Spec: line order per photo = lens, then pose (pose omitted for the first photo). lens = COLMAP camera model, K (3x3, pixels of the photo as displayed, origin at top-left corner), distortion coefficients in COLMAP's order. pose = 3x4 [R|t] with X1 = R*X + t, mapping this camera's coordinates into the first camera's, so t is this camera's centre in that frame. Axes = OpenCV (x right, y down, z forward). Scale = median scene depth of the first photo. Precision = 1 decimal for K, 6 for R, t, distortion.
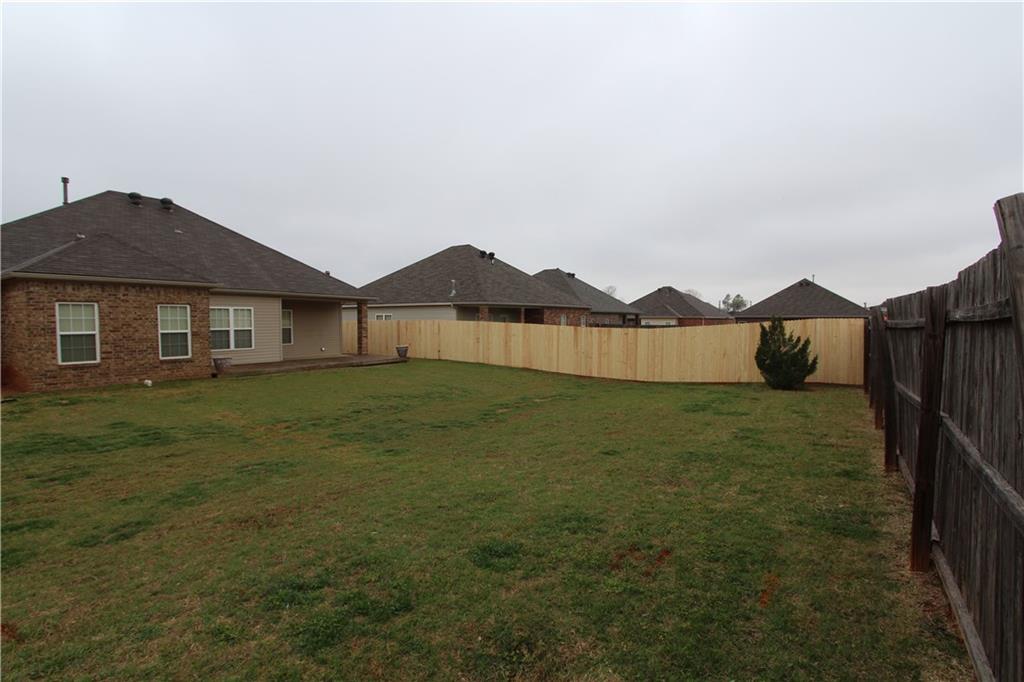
lens RADIAL K [[472.1, 0, 510.8], [0, 472.1, 337.6], [0, 0, 1]] dist [-0.018745, 0.003277]
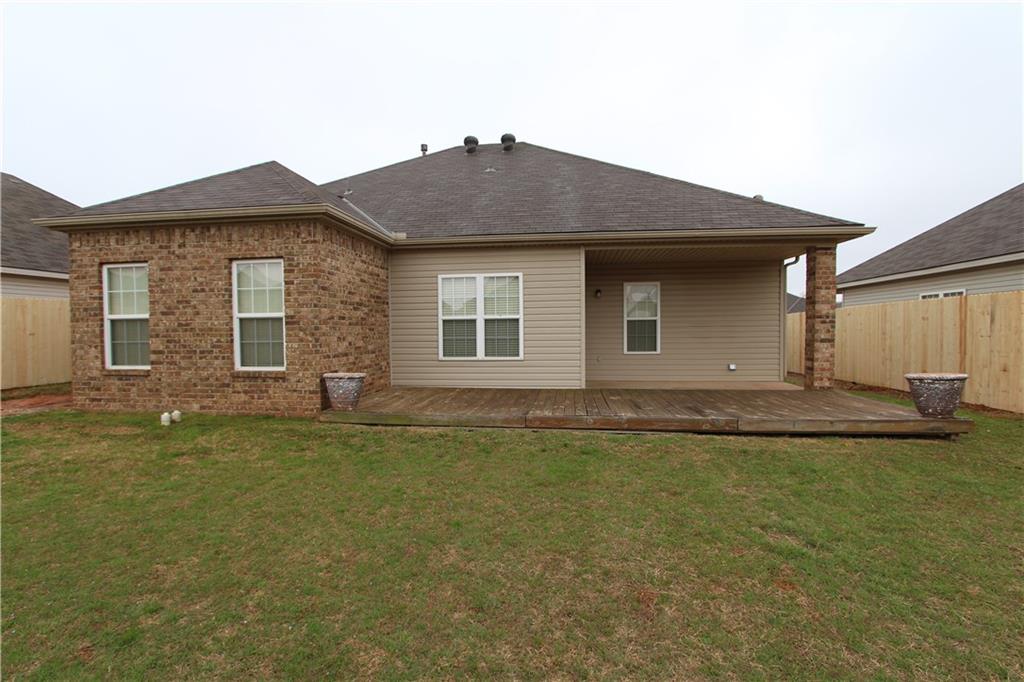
lens RADIAL K [[472.1, 0, 511.0], [0, 472.1, 343.1], [0, 0, 1]] dist [-0.018745, 0.003277]
pose [[0.461828, 0.022764, -0.886677, -0.166700], [-0.025645, 0.999595, 0.012306, 0.003197], [0.886598, 0.017056, 0.462225, 1.027010]]
